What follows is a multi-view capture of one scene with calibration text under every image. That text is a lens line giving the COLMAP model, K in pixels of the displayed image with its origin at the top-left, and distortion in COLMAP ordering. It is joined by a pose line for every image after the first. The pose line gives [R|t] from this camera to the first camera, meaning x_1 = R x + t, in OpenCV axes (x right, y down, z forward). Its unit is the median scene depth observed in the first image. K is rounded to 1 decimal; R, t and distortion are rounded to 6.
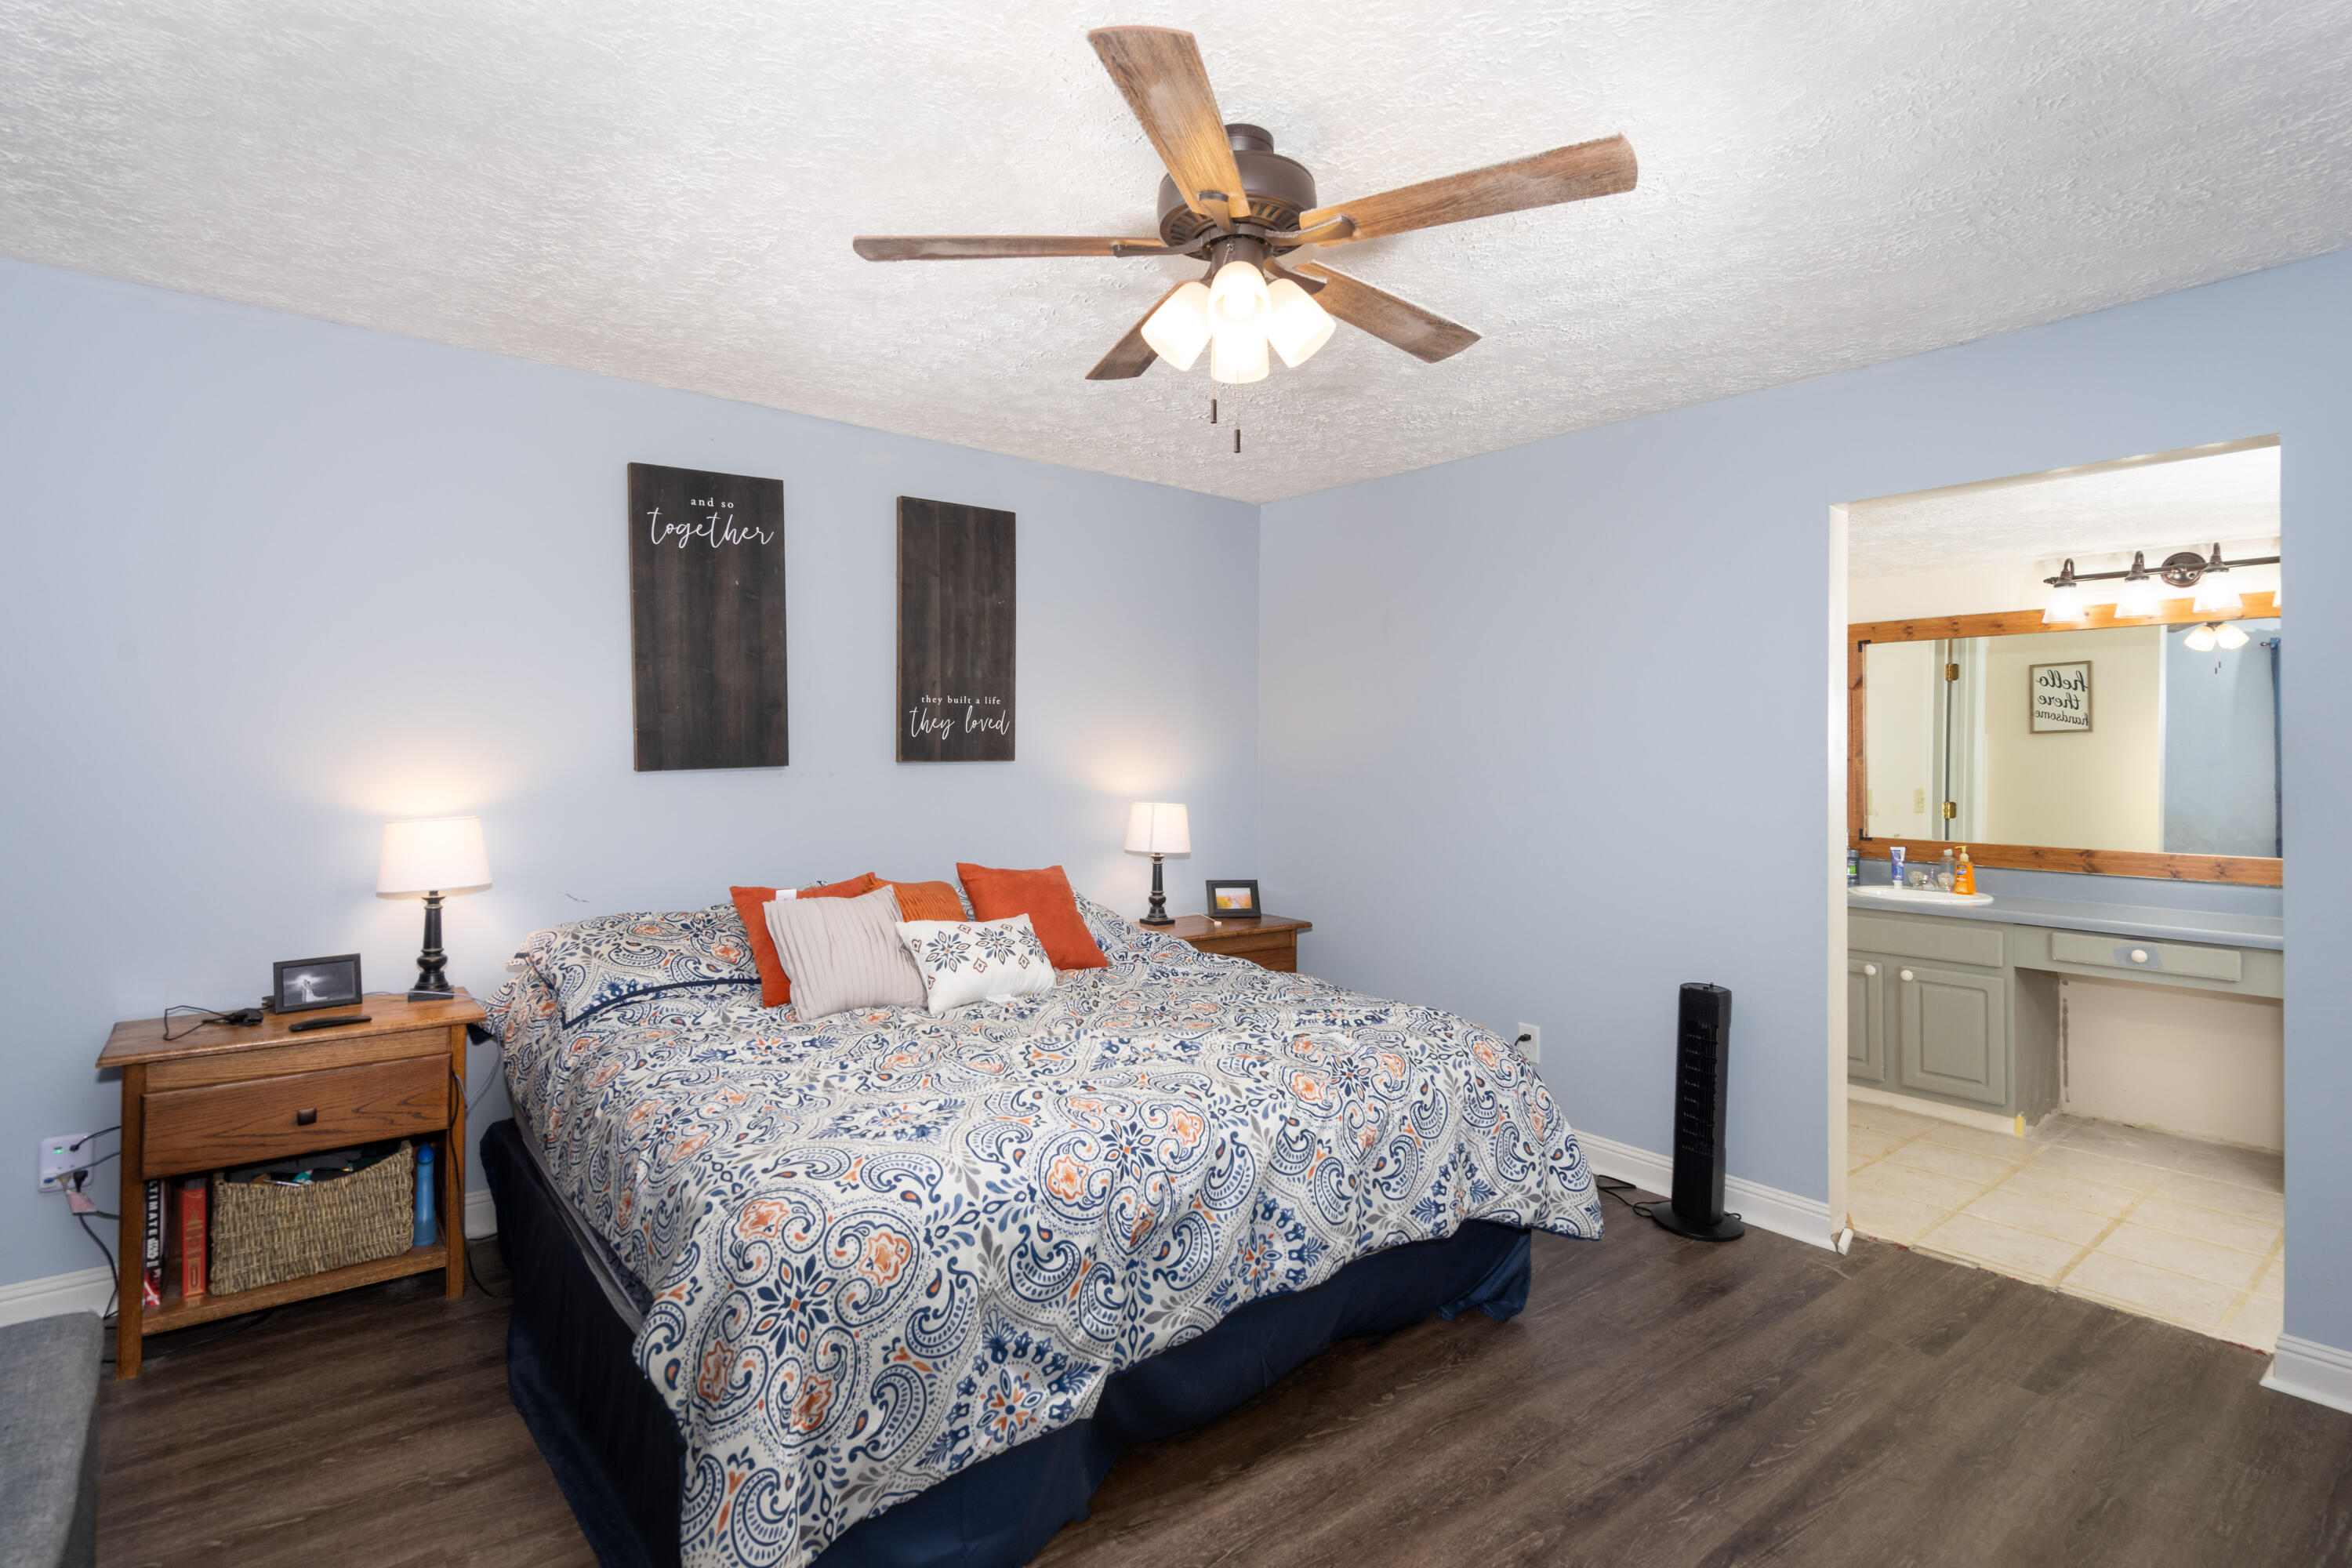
lens RADIAL K [[1151.4, 0, 1176.1], [0, 1151.4, 808.4], [0, 0, 1]] dist [0.000103, 0.000132]
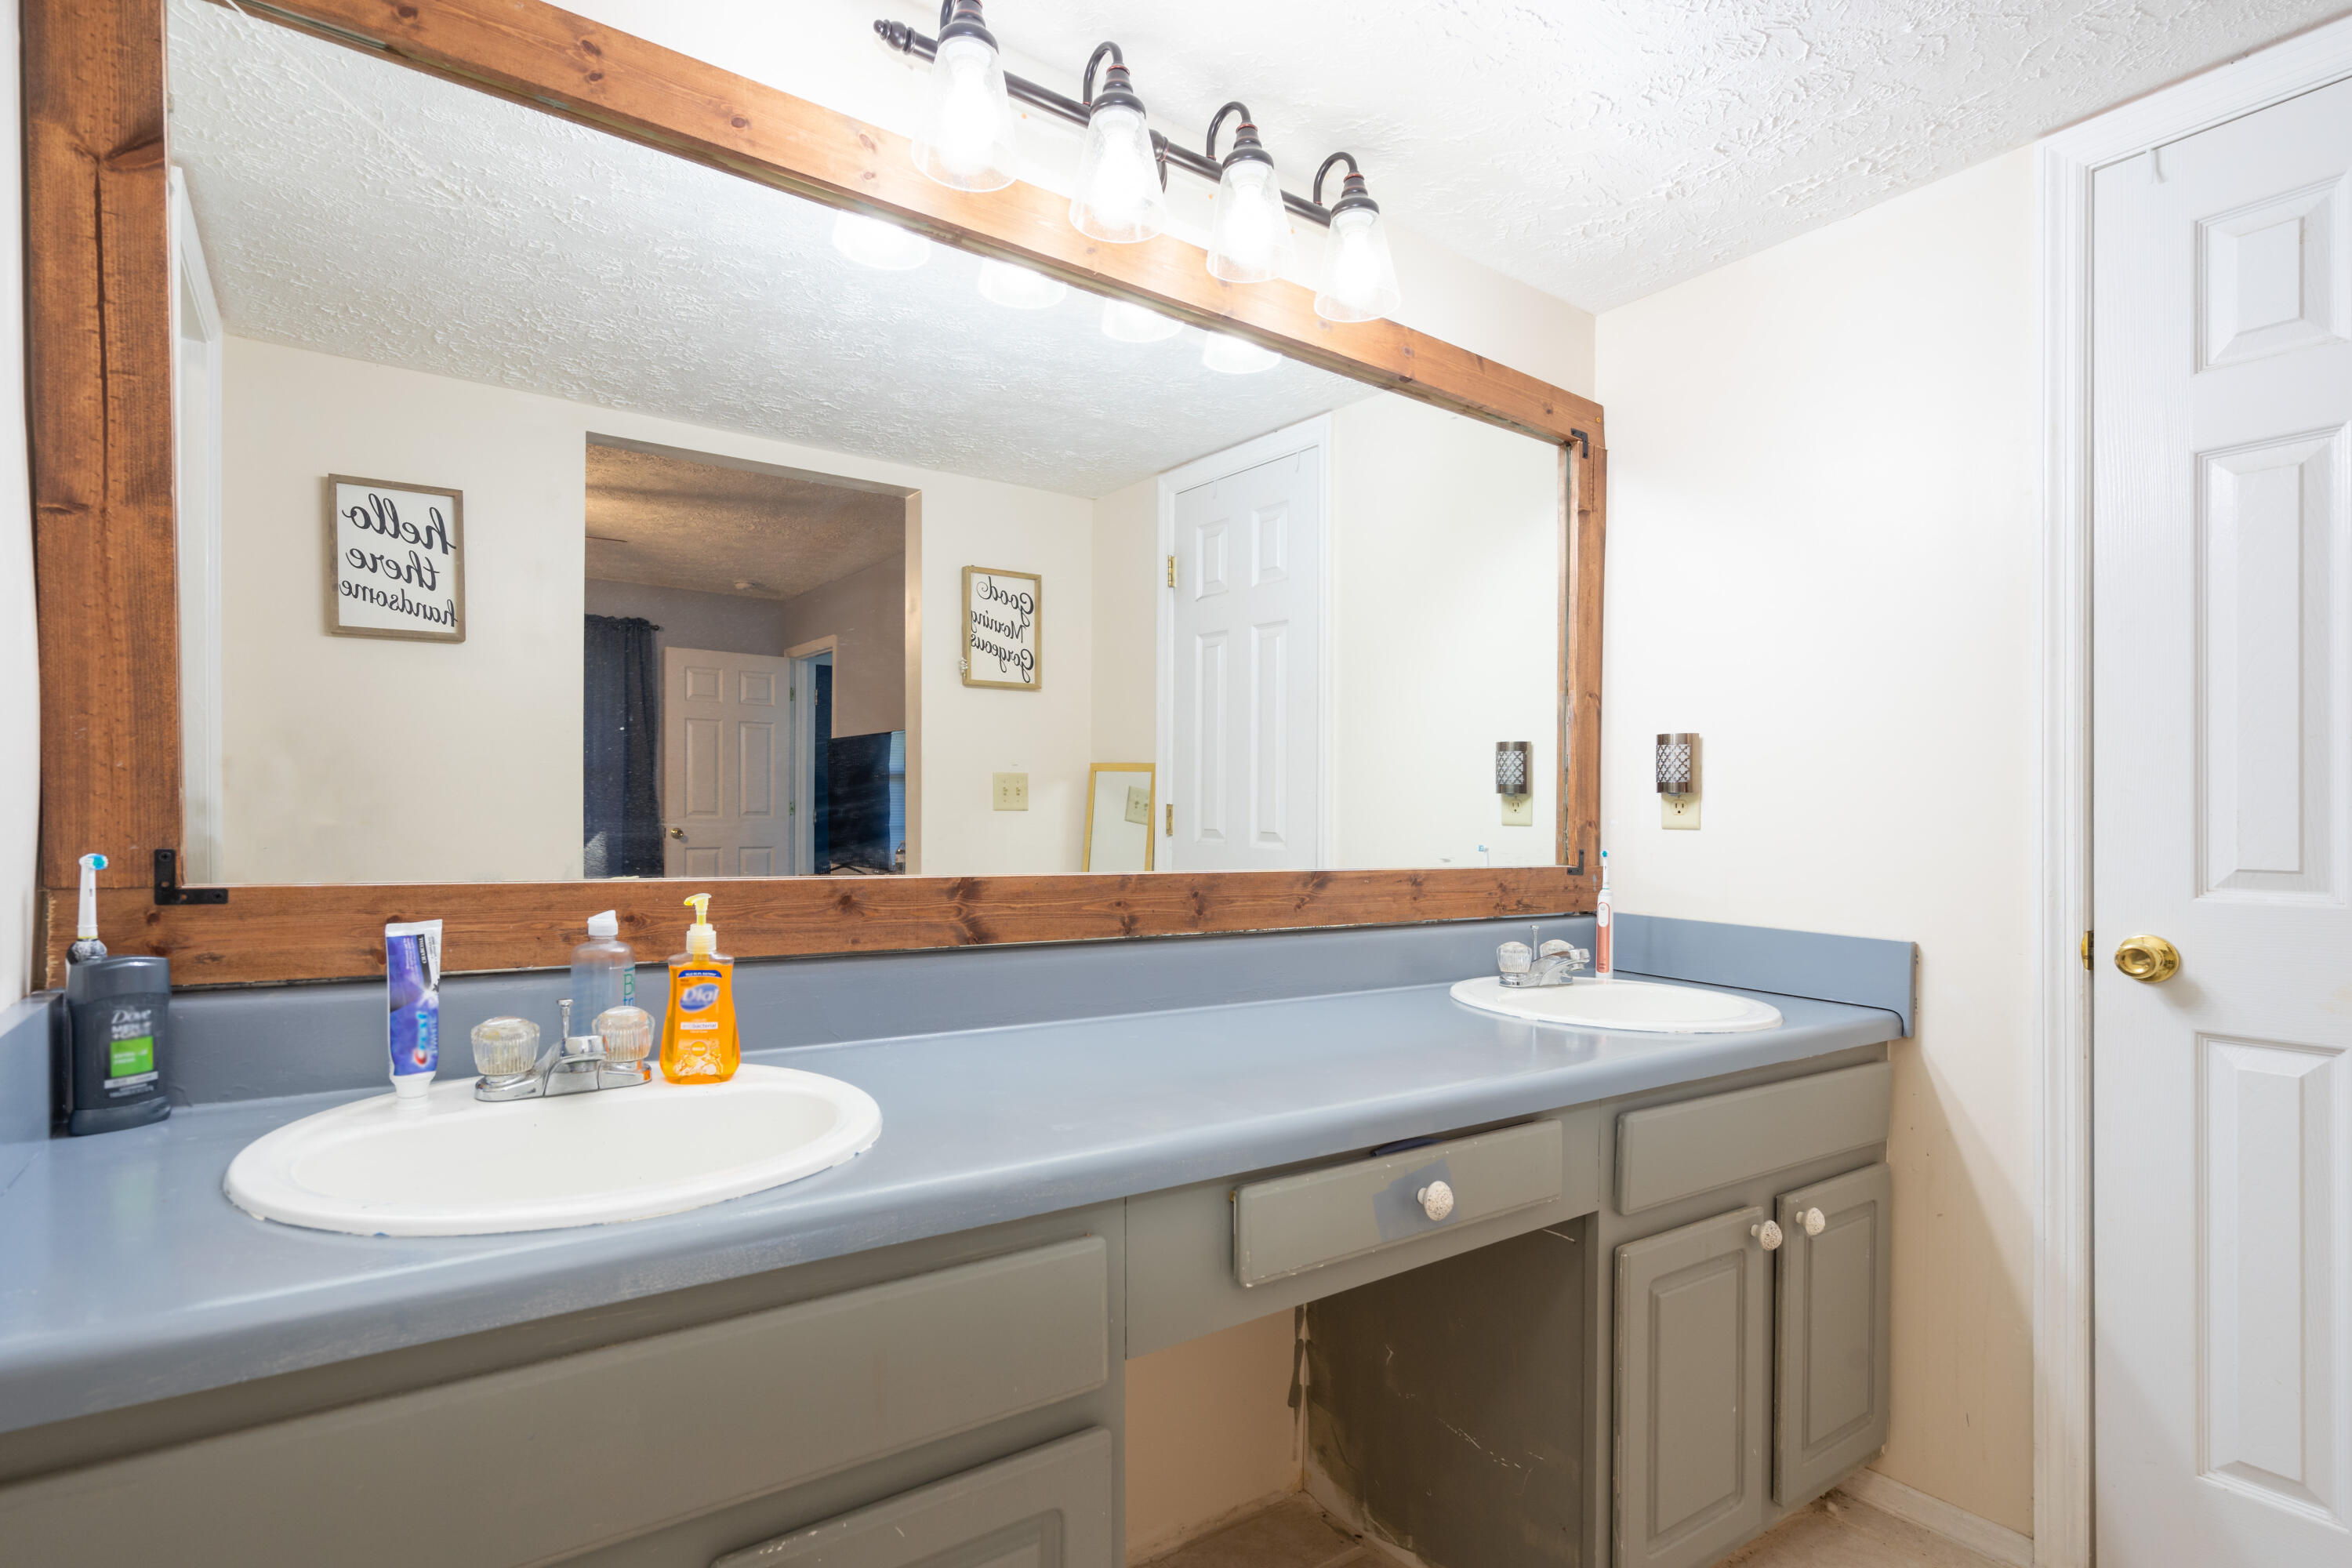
lens RADIAL K [[1151.4, 0, 1176.1], [0, 1151.4, 808.4], [0, 0, 1]] dist [0.000103, 0.000132]
pose [[0.058998, 0.005886, 0.998241, 0.330554], [0.025855, 0.999638, -0.007422, 0.014251], [-0.997923, 0.026248, 0.058824, 0.668737]]
